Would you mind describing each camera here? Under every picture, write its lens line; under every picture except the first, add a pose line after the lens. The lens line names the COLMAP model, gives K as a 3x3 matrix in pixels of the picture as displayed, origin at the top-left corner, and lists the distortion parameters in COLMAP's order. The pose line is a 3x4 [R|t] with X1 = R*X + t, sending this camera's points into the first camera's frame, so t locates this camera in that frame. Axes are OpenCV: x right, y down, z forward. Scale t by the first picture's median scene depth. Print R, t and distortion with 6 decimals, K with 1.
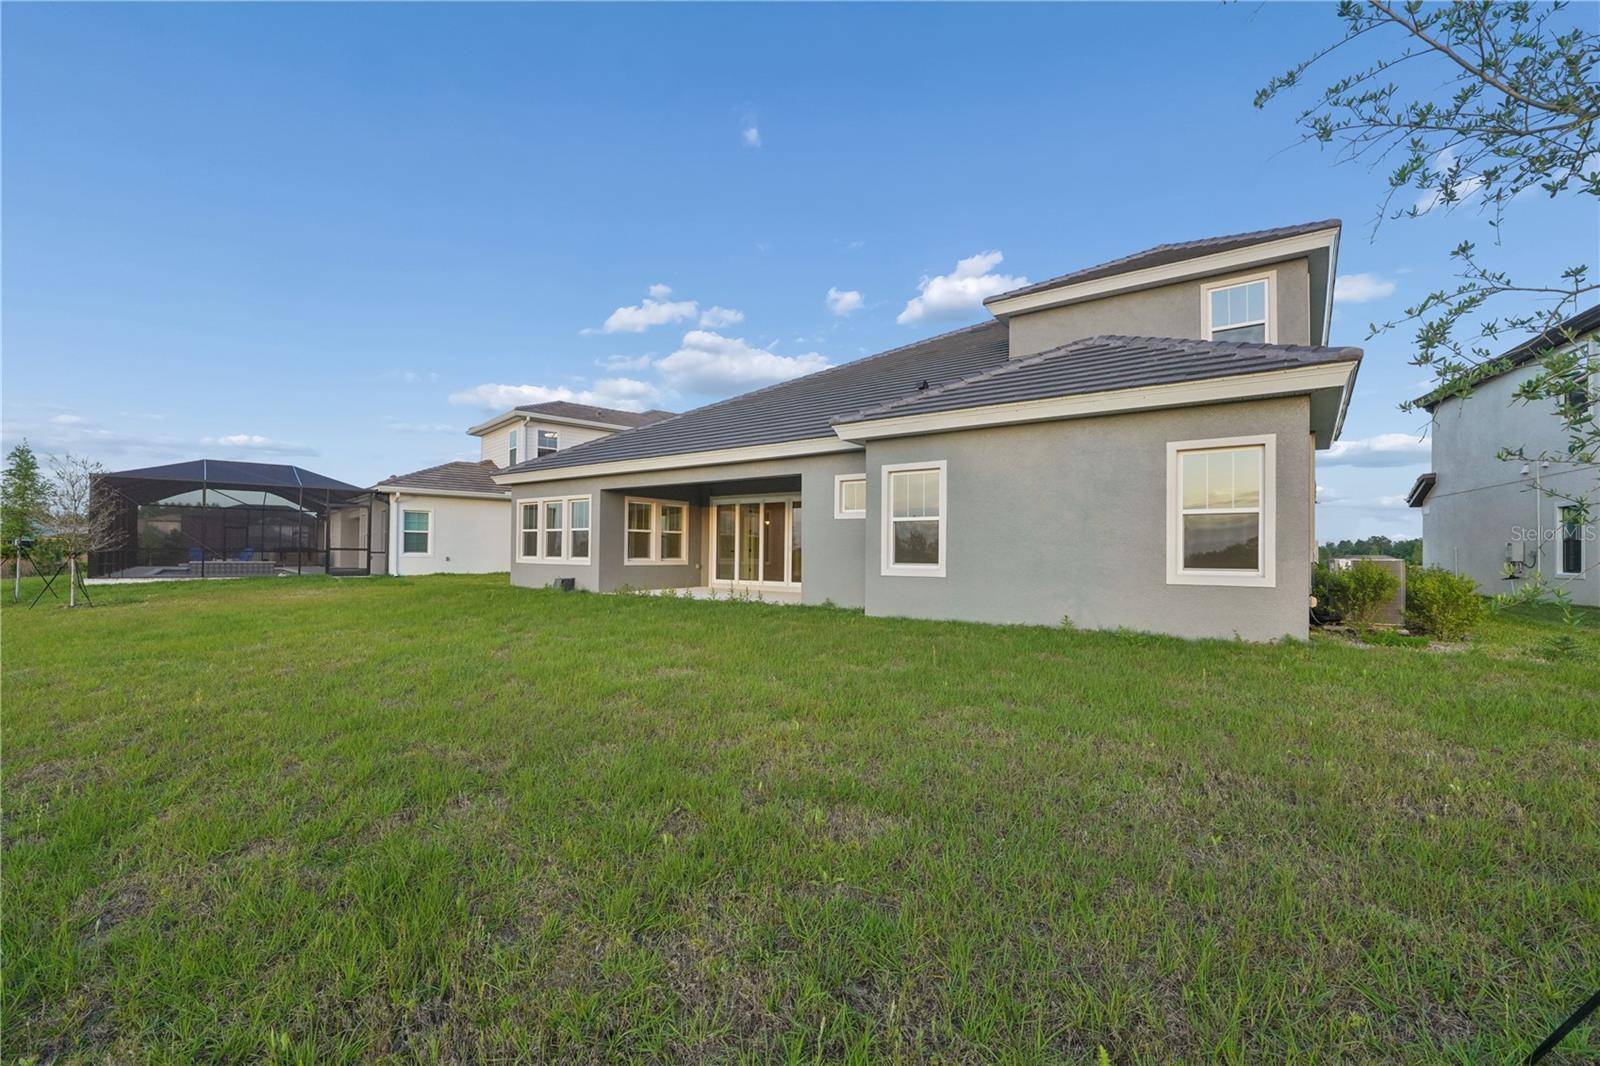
lens RADIAL K [[681.5, 0, 792.5], [0, 681.5, 540.2], [0, 0, 1]] dist [-0.007044, 0.002613]
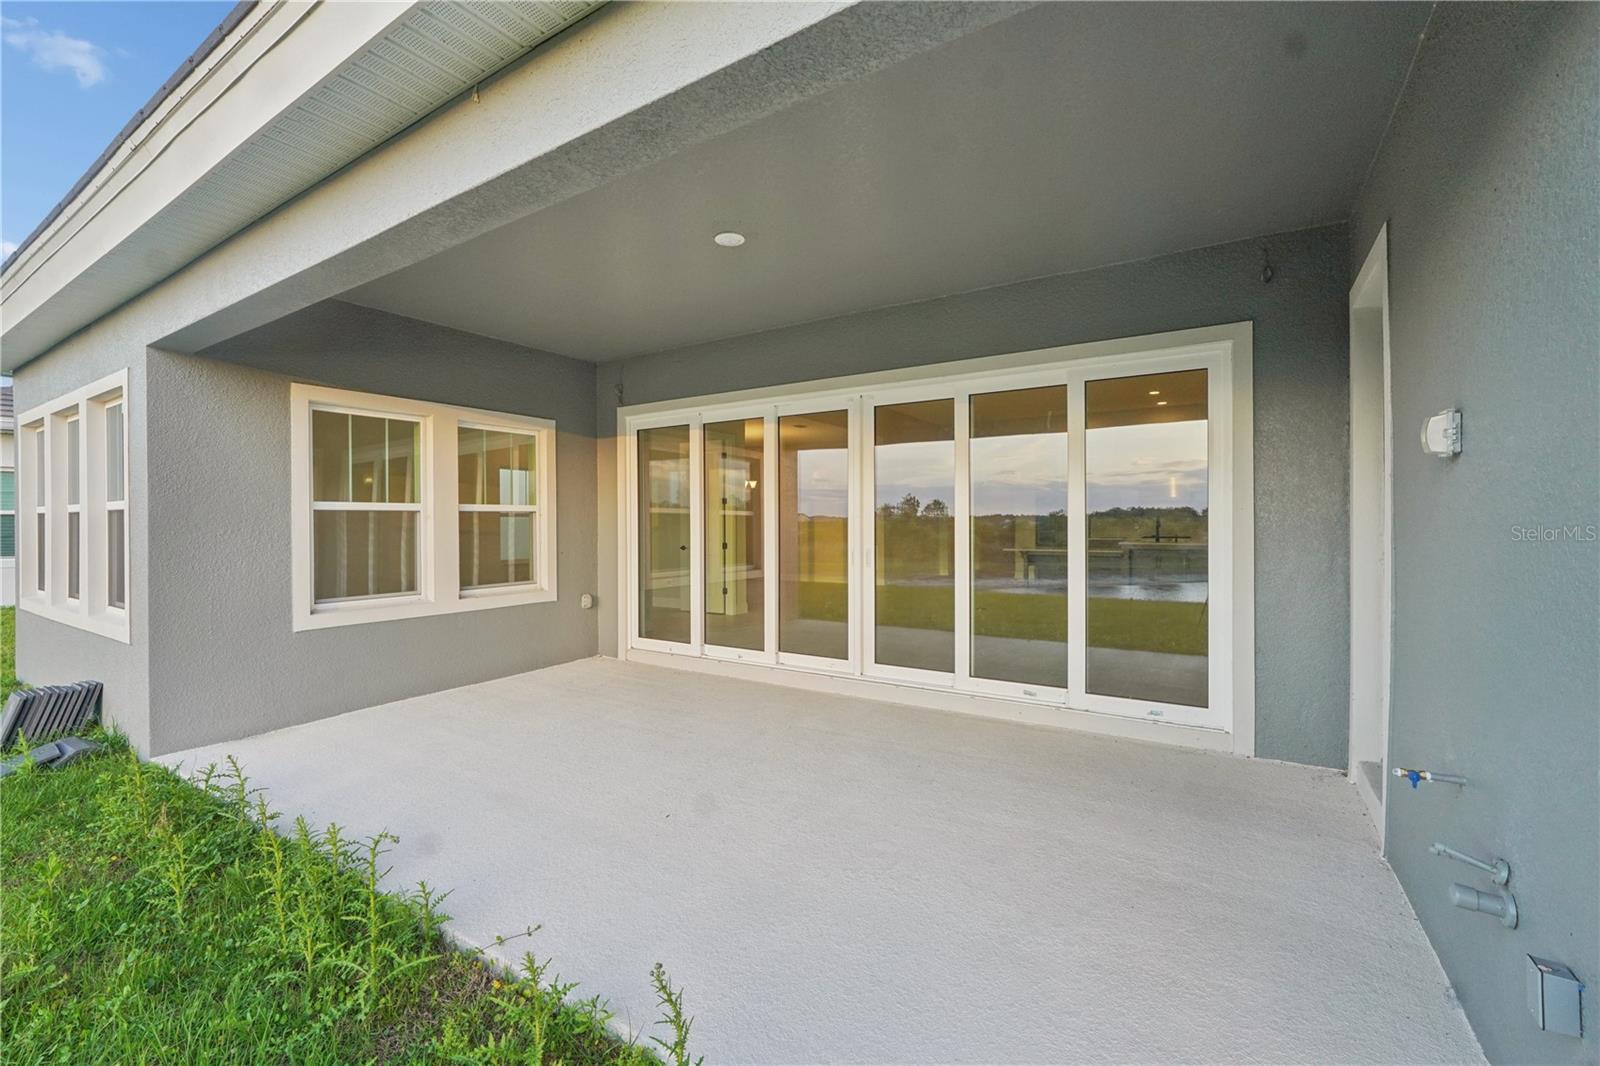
lens RADIAL K [[681.5, 0, 785.9], [0, 681.5, 527.7], [0, 0, 1]] dist [-0.007044, 0.002613]
pose [[0.998083, -0.017441, 0.059378, -0.058430], [0.015840, 0.999501, 0.027335, -0.009678], [-0.059825, -0.026342, 0.997861, 0.680273]]
